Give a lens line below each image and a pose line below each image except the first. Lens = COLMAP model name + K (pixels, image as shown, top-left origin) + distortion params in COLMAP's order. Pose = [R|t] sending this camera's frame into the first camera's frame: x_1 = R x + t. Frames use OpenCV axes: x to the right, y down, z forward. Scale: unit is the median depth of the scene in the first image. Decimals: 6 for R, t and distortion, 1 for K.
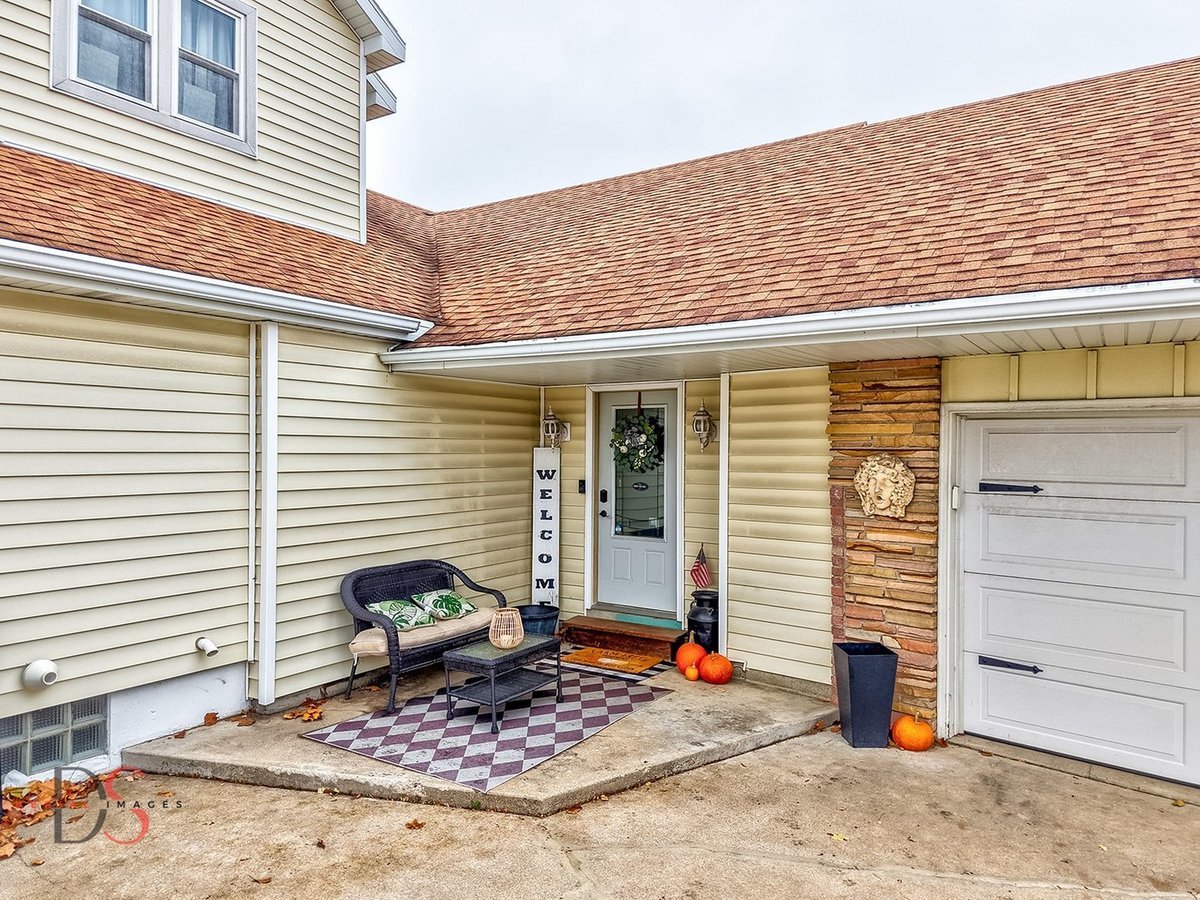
lens RADIAL K [[810.0, 0, 600.0], [0, 810.0, 450.0], [0, 0, 1]] dist [0.000460, -0.000724]
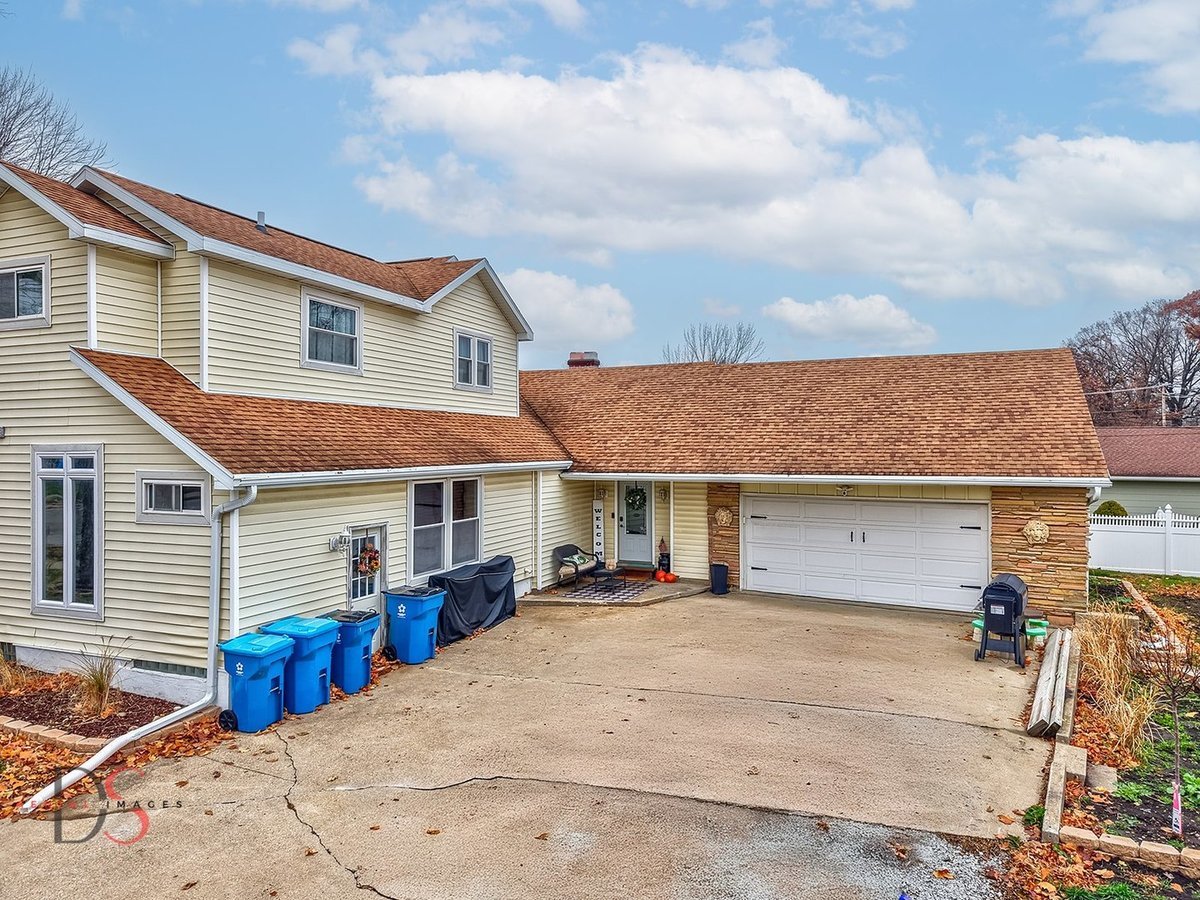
lens RADIAL K [[810.0, 0, 600.0], [0, 810.0, 450.0], [0, 0, 1]] dist [0.000460, -0.000724]
pose [[0.984501, -0.009467, 0.175124, -0.606812], [0.008901, 0.999952, 0.004015, -0.206317], [-0.175153, -0.002394, 0.984538, -1.816972]]
